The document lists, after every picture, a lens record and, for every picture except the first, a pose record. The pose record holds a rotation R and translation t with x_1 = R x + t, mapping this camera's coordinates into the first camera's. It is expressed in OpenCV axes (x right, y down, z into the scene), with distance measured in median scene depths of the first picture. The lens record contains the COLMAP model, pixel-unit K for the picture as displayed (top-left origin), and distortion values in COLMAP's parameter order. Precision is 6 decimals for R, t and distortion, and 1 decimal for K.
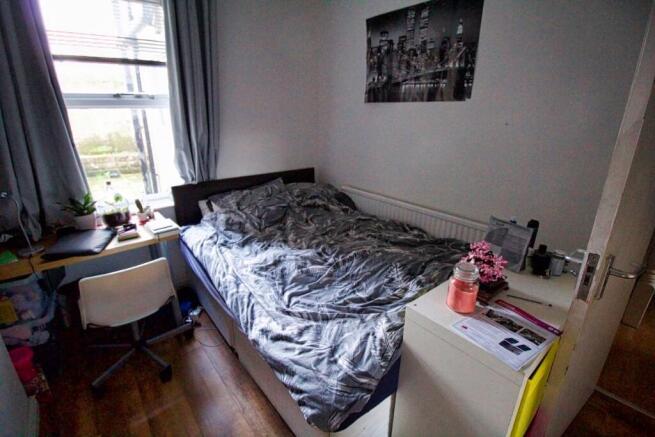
lens RADIAL K [[302.2, 0, 324.5], [0, 302.2, 215.5], [0, 0, 1]] dist [-0.001399, -0.012317]
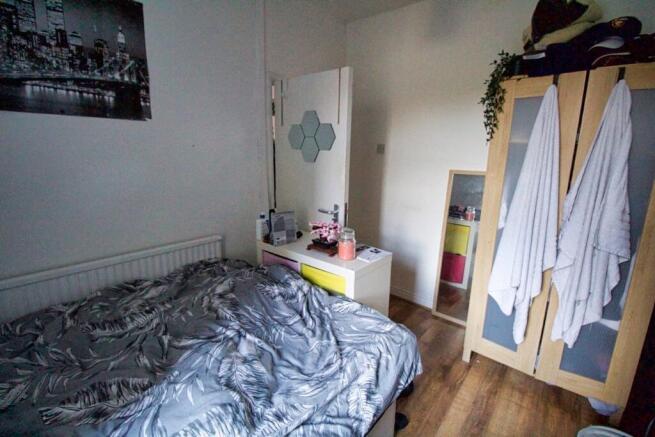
lens RADIAL K [[302.2, 0, 324.5], [0, 302.2, 215.5], [0, 0, 1]] dist [-0.001399, -0.012317]
pose [[-0.184128, -0.214147, 0.959290, -0.567029], [0.301677, 0.916558, 0.262512, -0.198251], [-0.935461, 0.337731, -0.104161, 0.697500]]
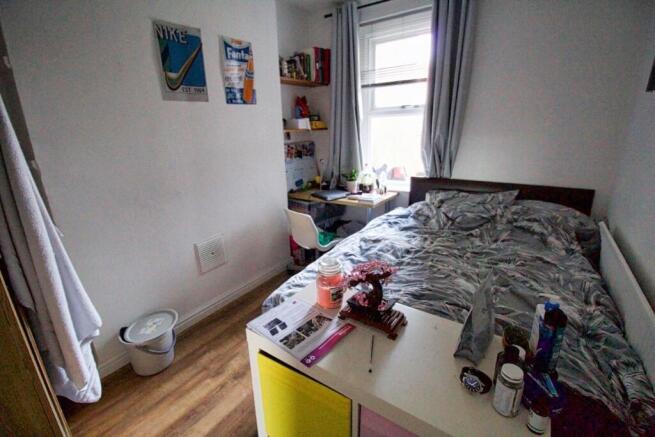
lens RADIAL K [[302.2, 0, 324.5], [0, 302.2, 215.5], [0, 0, 1]] dist [-0.001399, -0.012317]
pose [[0.277339, 0.260420, -0.924805, 0.743670], [-0.288737, 0.940660, 0.178295, -0.077360], [0.916359, 0.217577, 0.336075, 0.347353]]
